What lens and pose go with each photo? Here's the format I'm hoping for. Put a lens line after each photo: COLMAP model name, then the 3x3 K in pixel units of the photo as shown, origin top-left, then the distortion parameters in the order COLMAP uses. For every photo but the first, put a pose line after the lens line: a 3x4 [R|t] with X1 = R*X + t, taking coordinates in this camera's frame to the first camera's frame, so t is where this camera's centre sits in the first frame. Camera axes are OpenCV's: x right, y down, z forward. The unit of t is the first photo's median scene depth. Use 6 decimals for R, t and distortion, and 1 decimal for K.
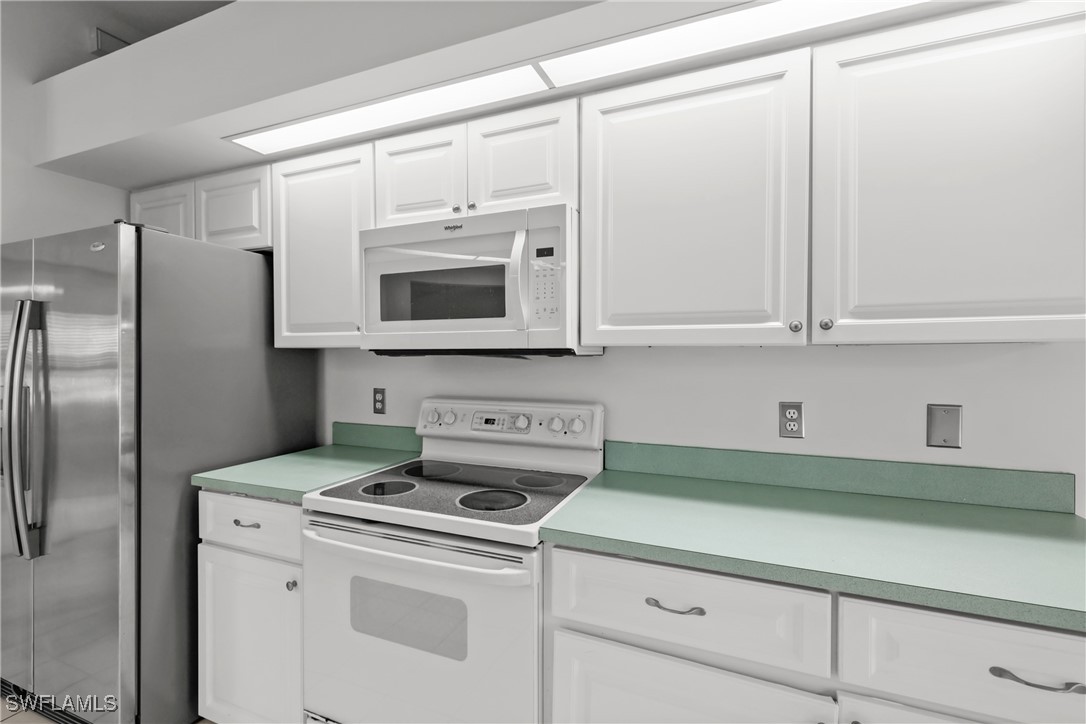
lens RADIAL K [[459.5, 0, 541.9], [0, 459.5, 356.9], [0, 0, 1]] dist [-0.001273, -0.000221]
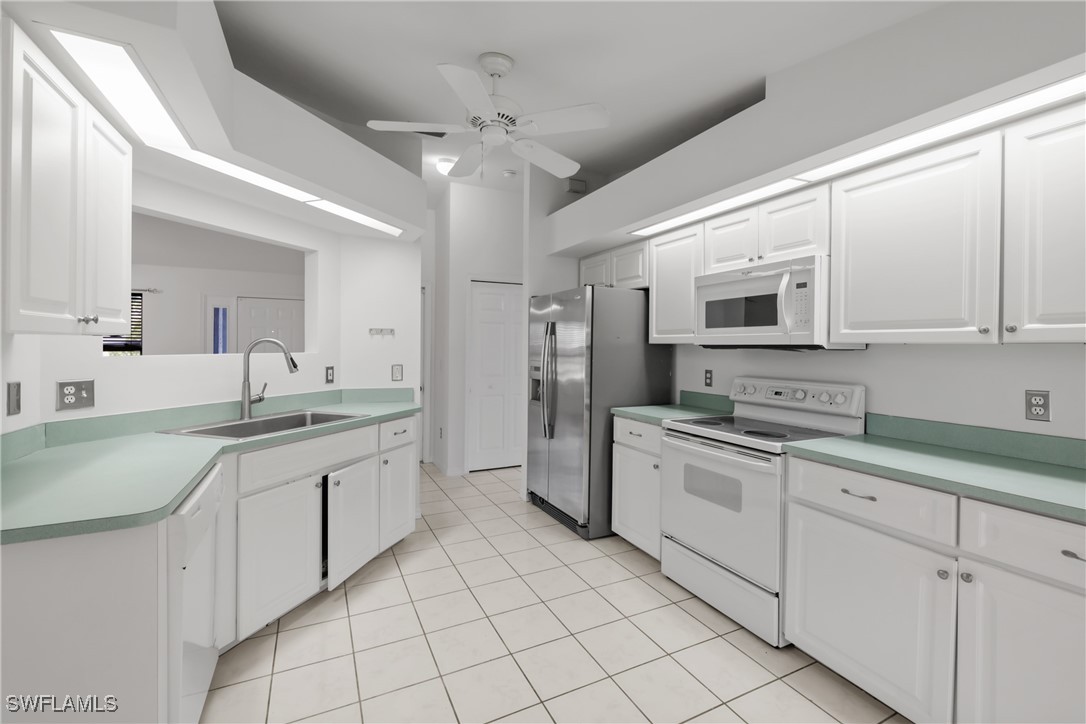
lens RADIAL K [[459.5, 0, 541.9], [0, 459.5, 356.9], [0, 0, 1]] dist [-0.001273, -0.000221]
pose [[0.739055, 0.022170, -0.673280, 0.358858], [-0.013719, 0.999746, 0.017860, 0.006836], [0.673506, -0.003962, 0.739171, -0.688361]]
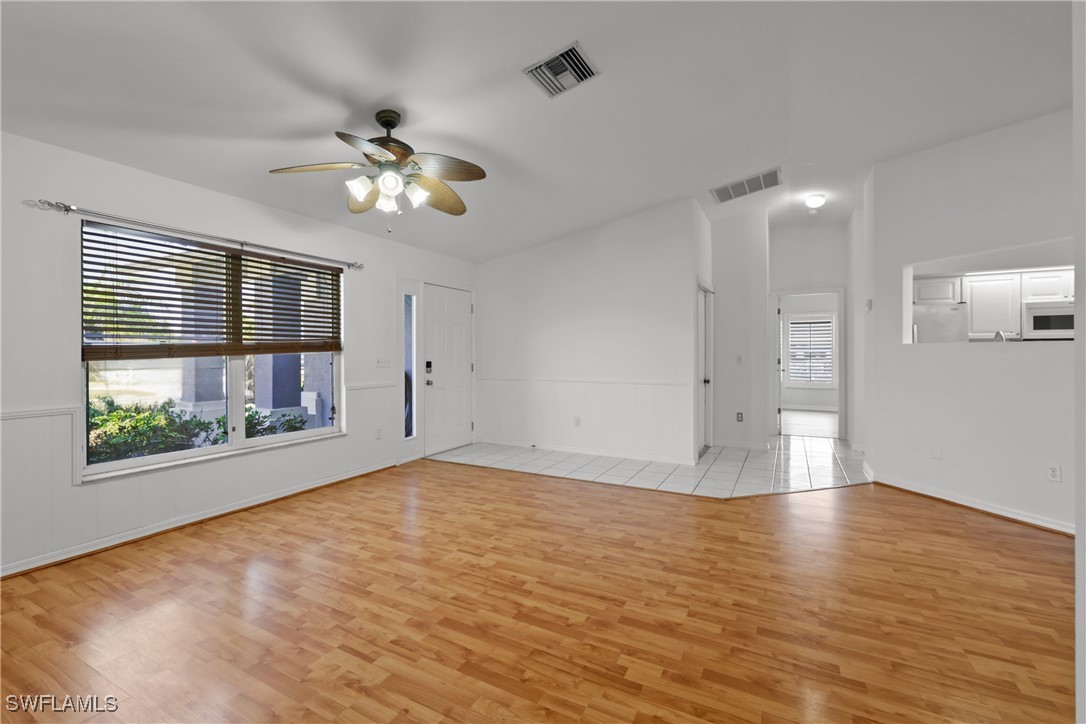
lens RADIAL K [[459.5, 0, 541.9], [0, 459.5, 356.9], [0, 0, 1]] dist [-0.001273, -0.000221]
pose [[0.993479, -0.002134, -0.113997, -3.461929], [0.002307, 0.999996, 0.001381, 0.099294], [0.113994, -0.001635, 0.993480, -2.652346]]
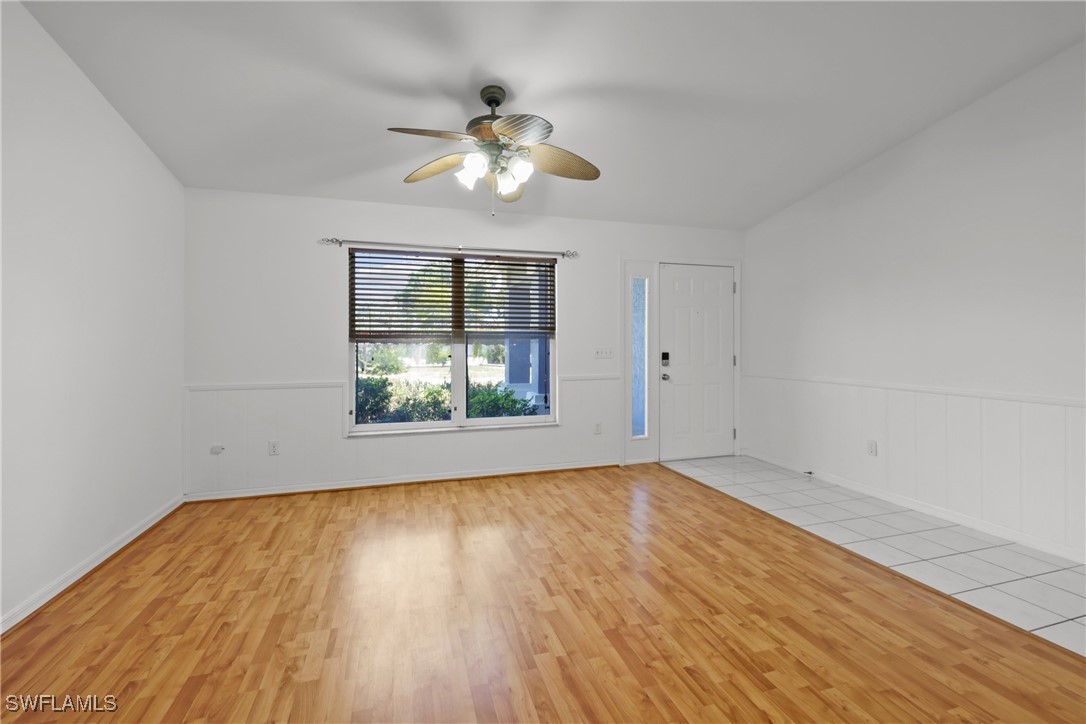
lens RADIAL K [[476.8, 0, 547.8], [0, 476.8, 346.7], [0, 0, 1]] dist [-0.001332, -0.000119]
pose [[0.628186, 0.003382, -0.778056, -2.765386], [-0.001610, 0.999994, 0.003047, 0.088443], [0.778062, -0.000661, 0.628188, -1.882973]]
